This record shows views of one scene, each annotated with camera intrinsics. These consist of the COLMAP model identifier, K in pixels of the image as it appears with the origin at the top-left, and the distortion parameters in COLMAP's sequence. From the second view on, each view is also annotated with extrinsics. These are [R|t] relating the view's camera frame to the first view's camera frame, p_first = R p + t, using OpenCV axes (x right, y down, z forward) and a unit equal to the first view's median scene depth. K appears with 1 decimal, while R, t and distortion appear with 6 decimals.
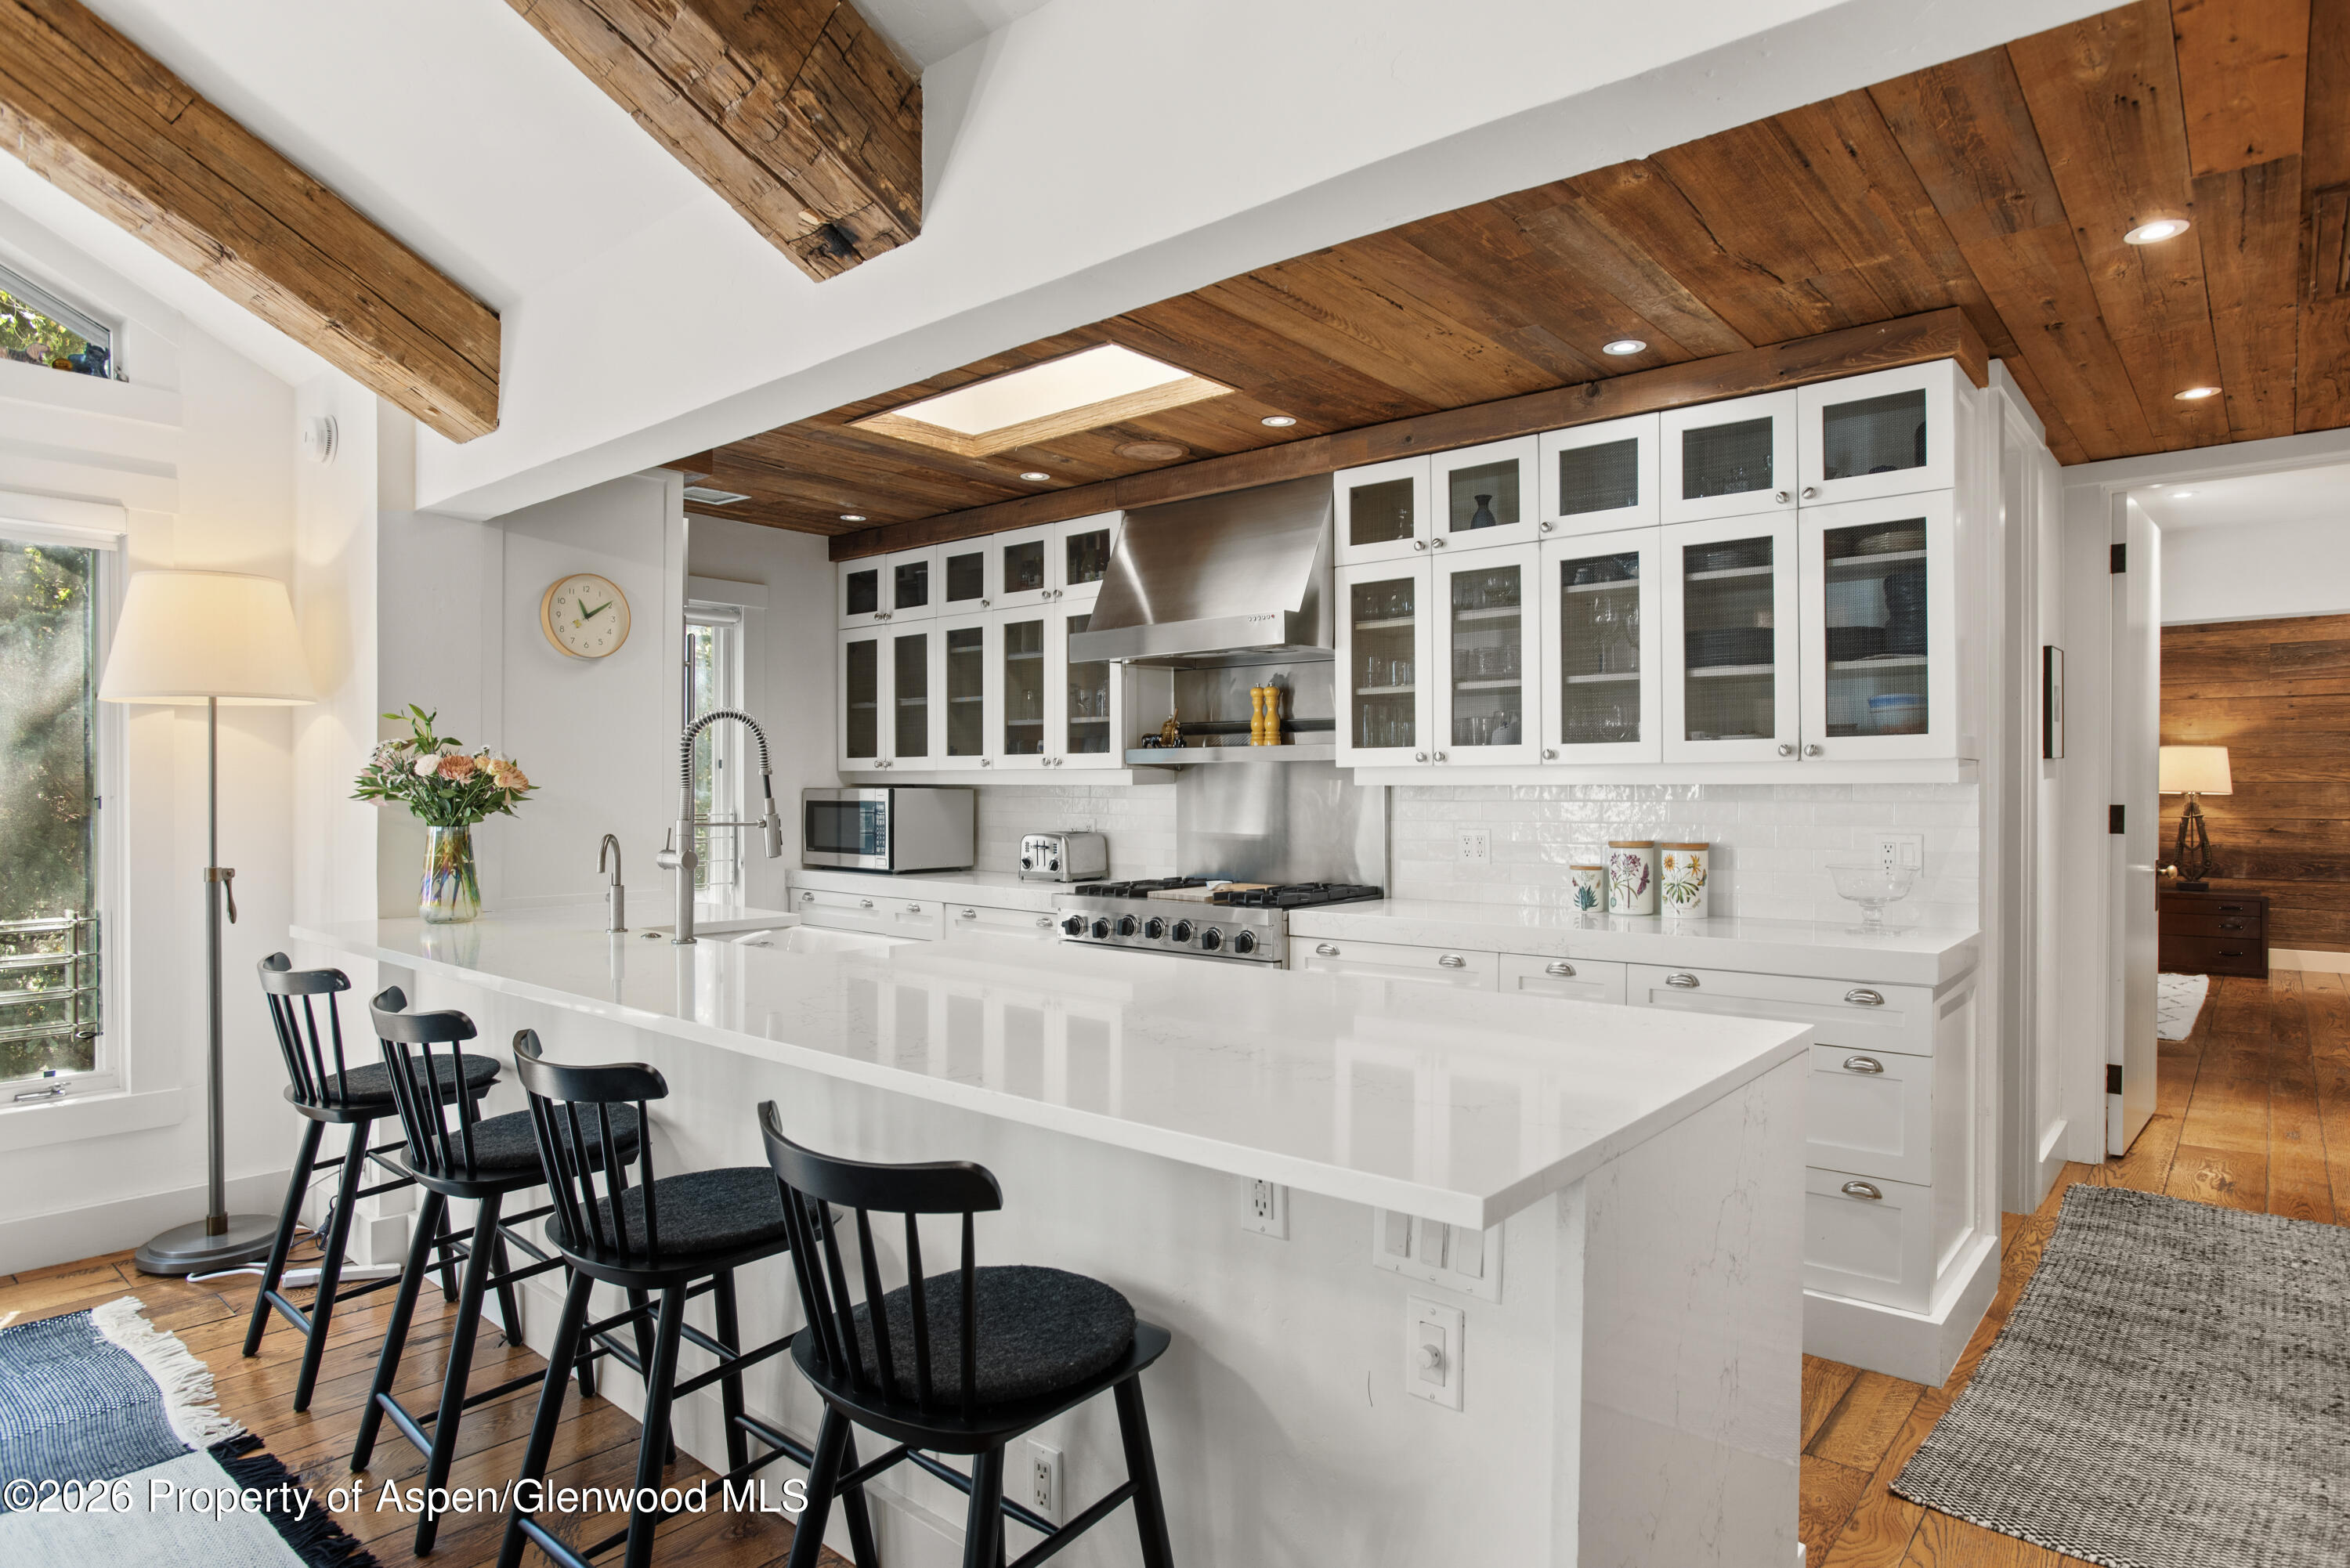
lens RADIAL K [[1322.8, 0, 1170.0], [0, 1322.8, 801.0], [0, 0, 1]] dist [-0.060967, 0.039539]
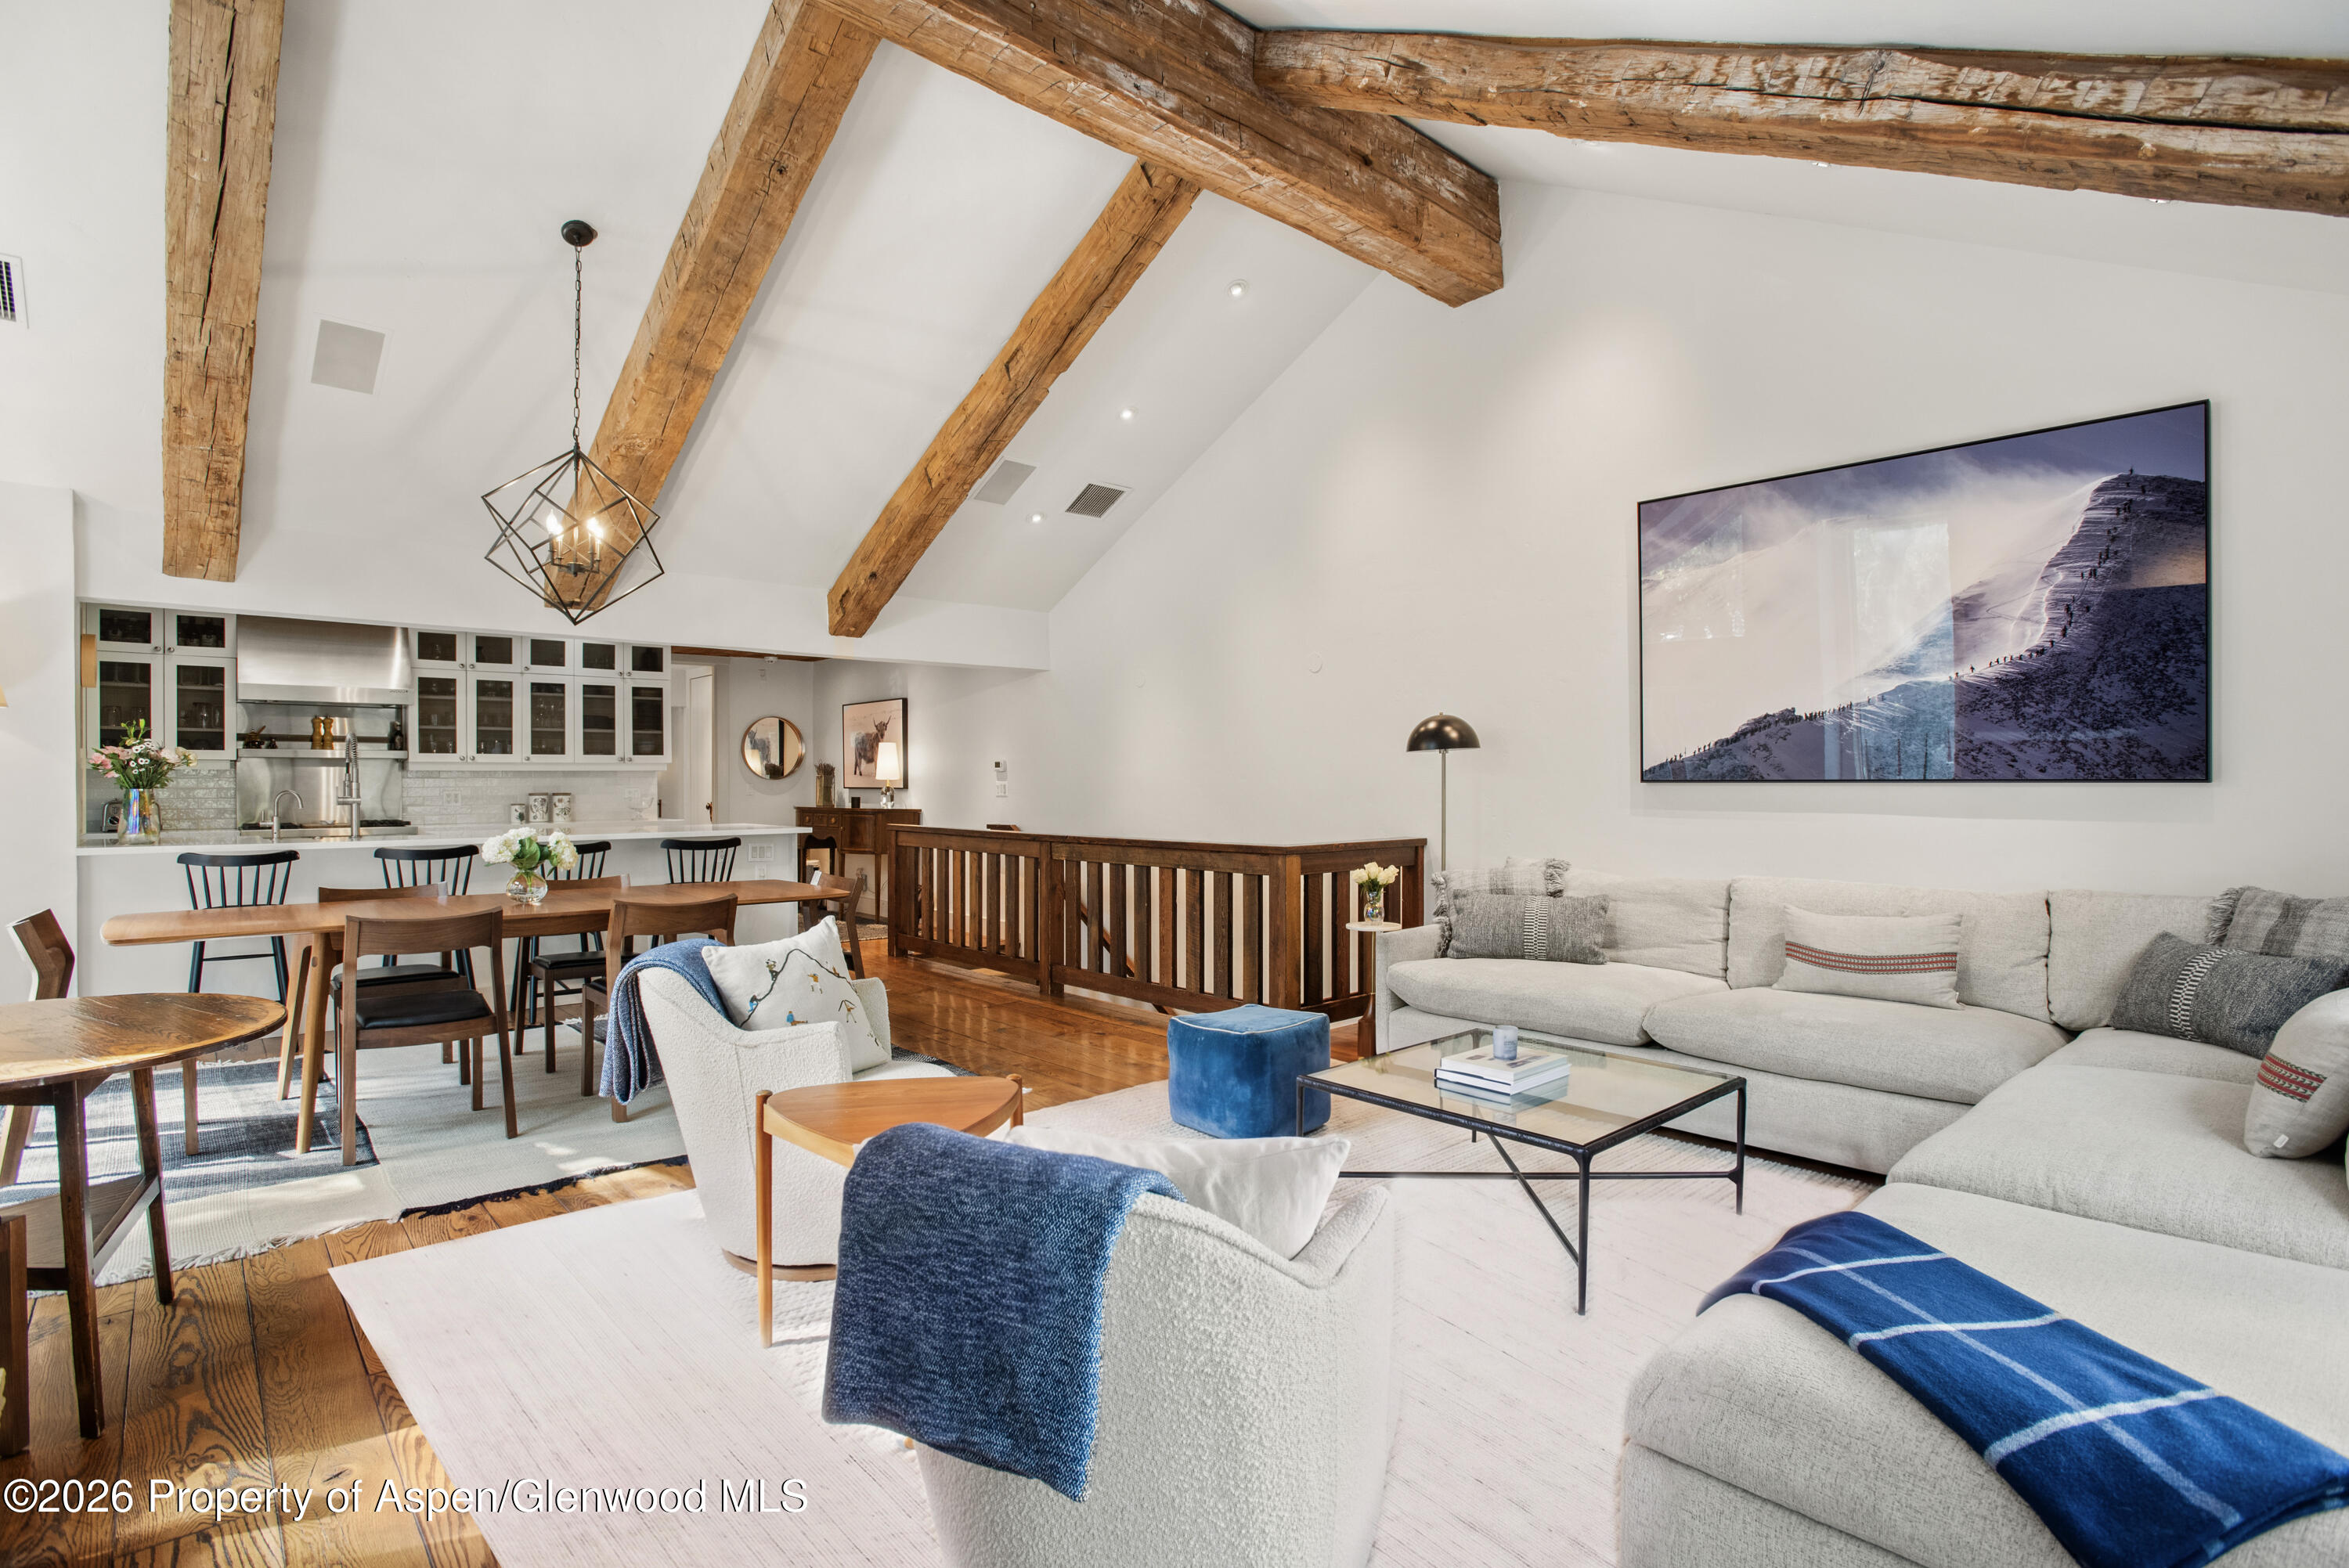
lens RADIAL K [[1190.5, 0, 1188.6], [0, 1190.5, 810.0], [0, 0, 1]] dist [-0.071297, 0.028542]
pose [[0.129556, -0.020656, 0.991357, -1.712288], [0.010914, 0.999752, 0.019405, 0.032888], [-0.991512, 0.008306, 0.129749, -0.532999]]
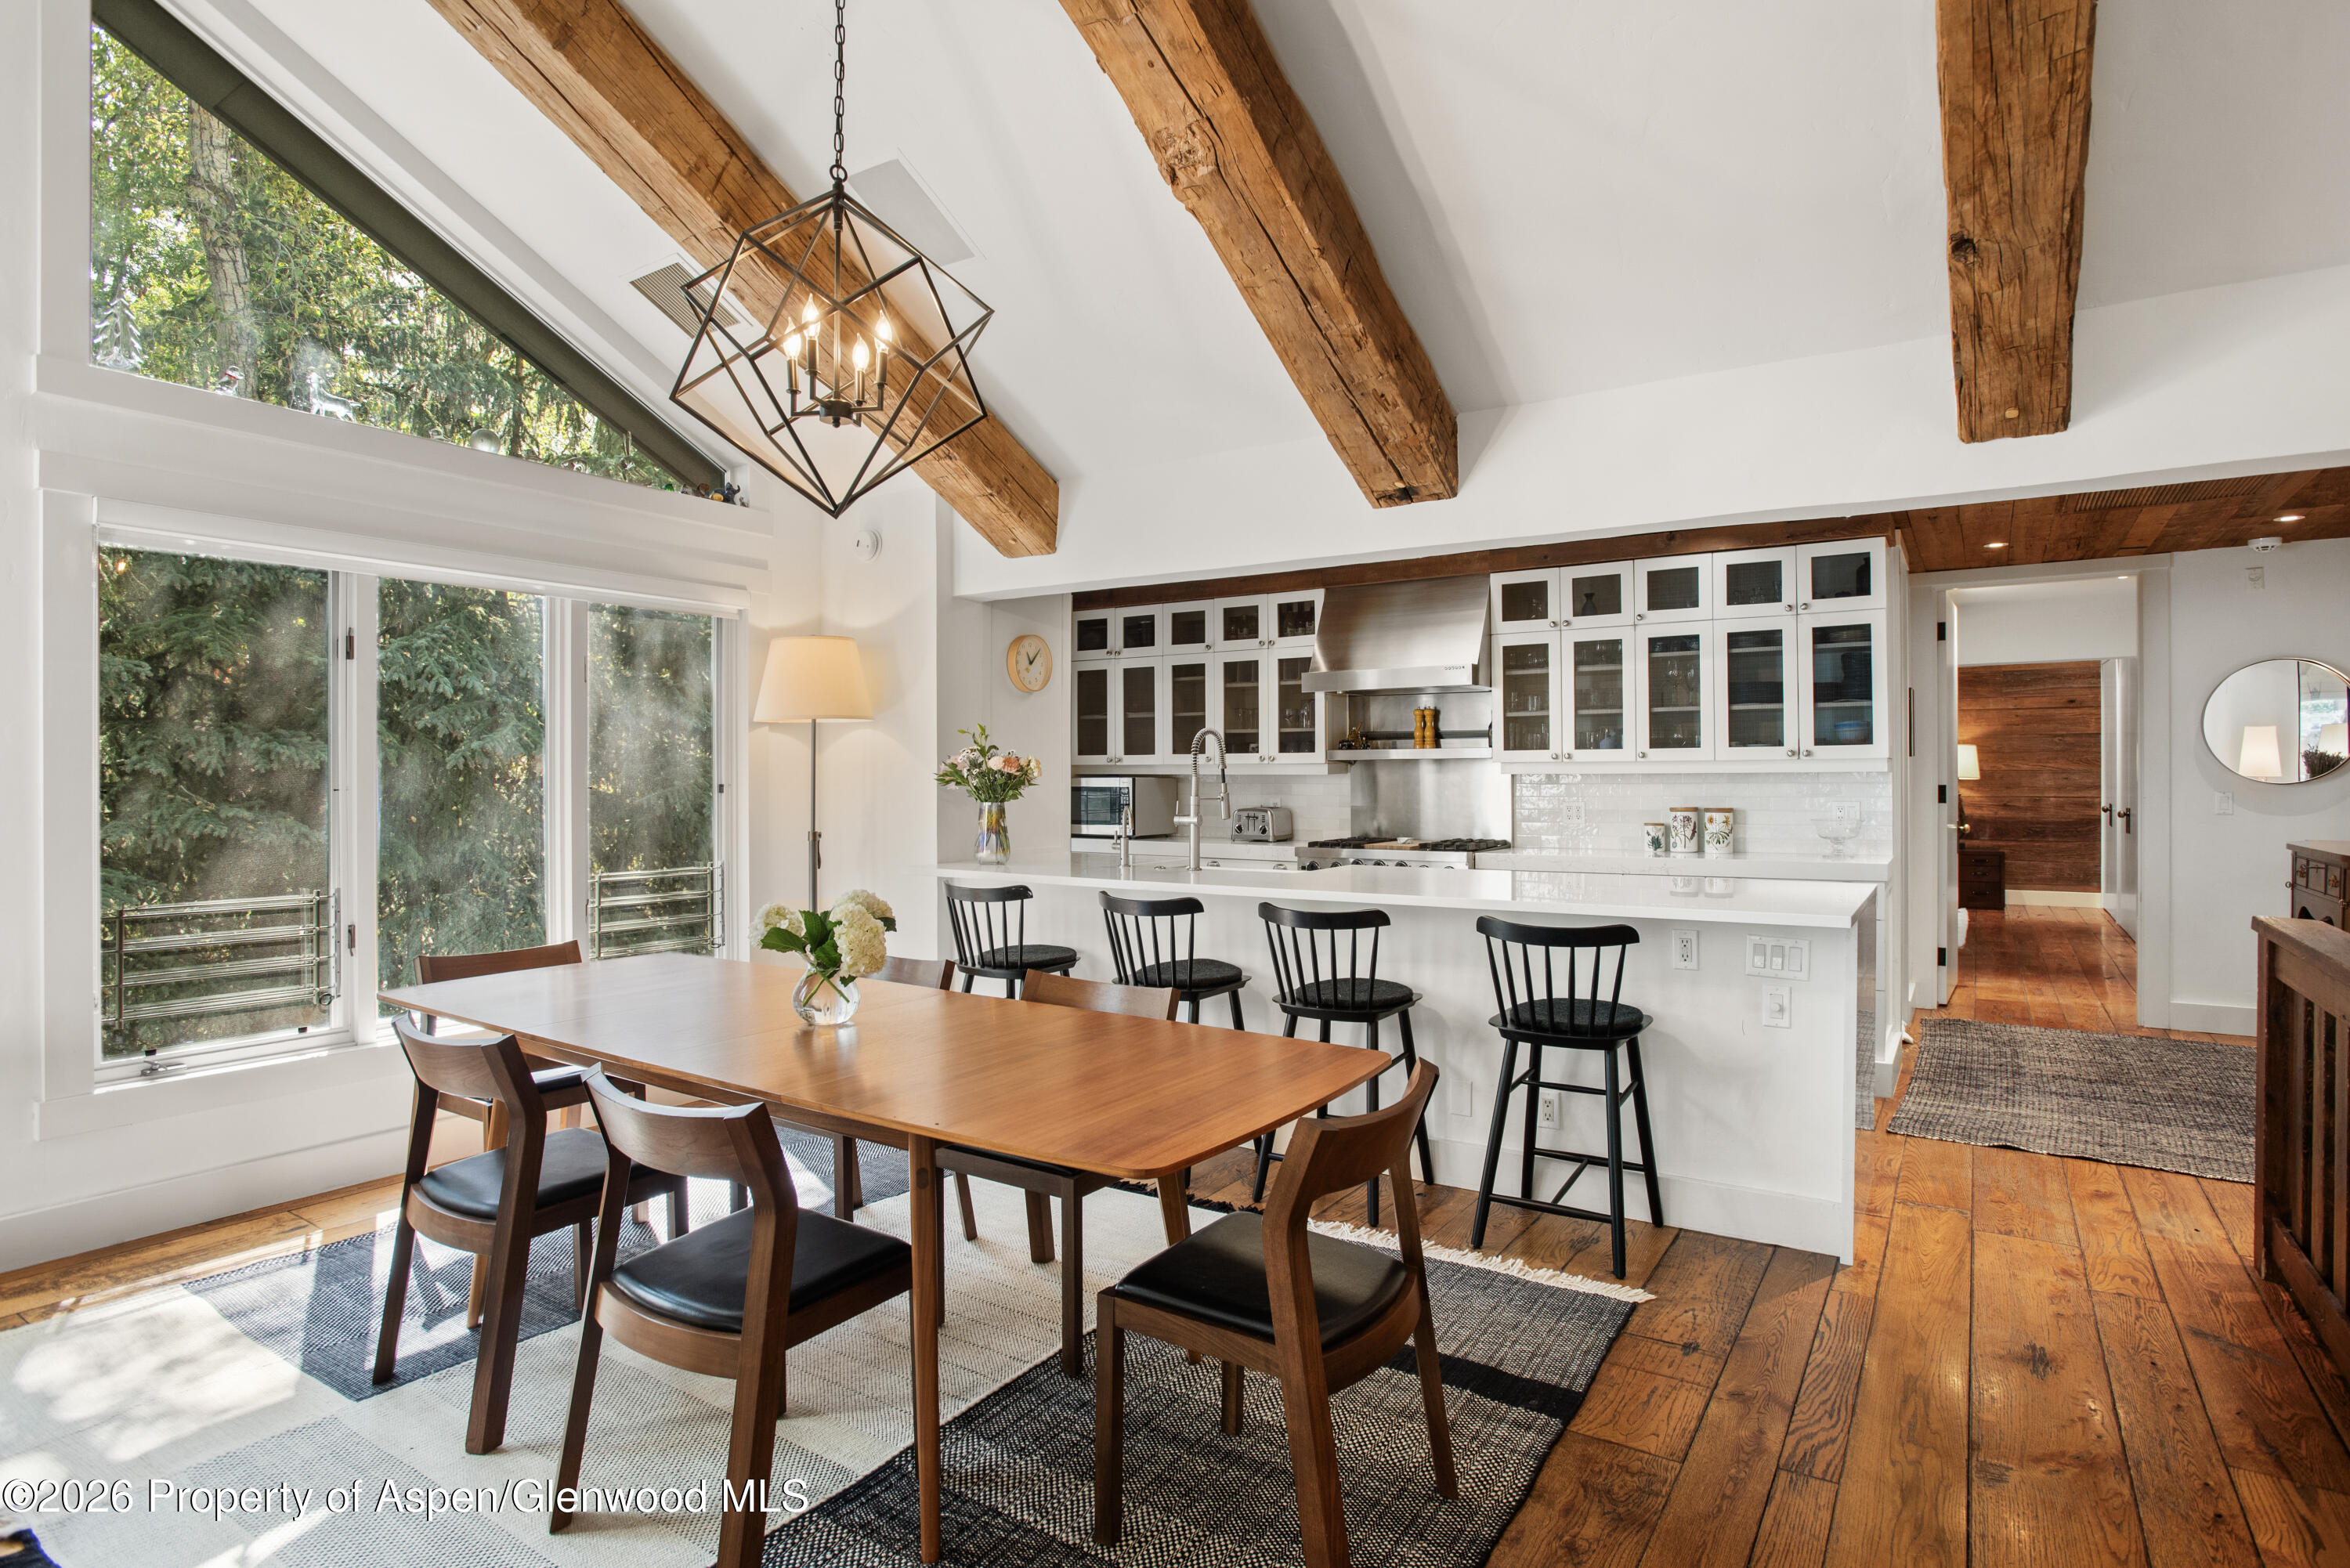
lens RADIAL K [[1220.6, 0, 1180.6], [0, 1220.6, 780.6], [0, 0, 1]] dist [-0.073536, 0.040688]
pose [[0.993138, -0.003192, 0.116908, -0.446847], [0.004038, 0.999967, -0.006996, 0.004627], [-0.116882, 0.007420, 0.993118, -0.420763]]
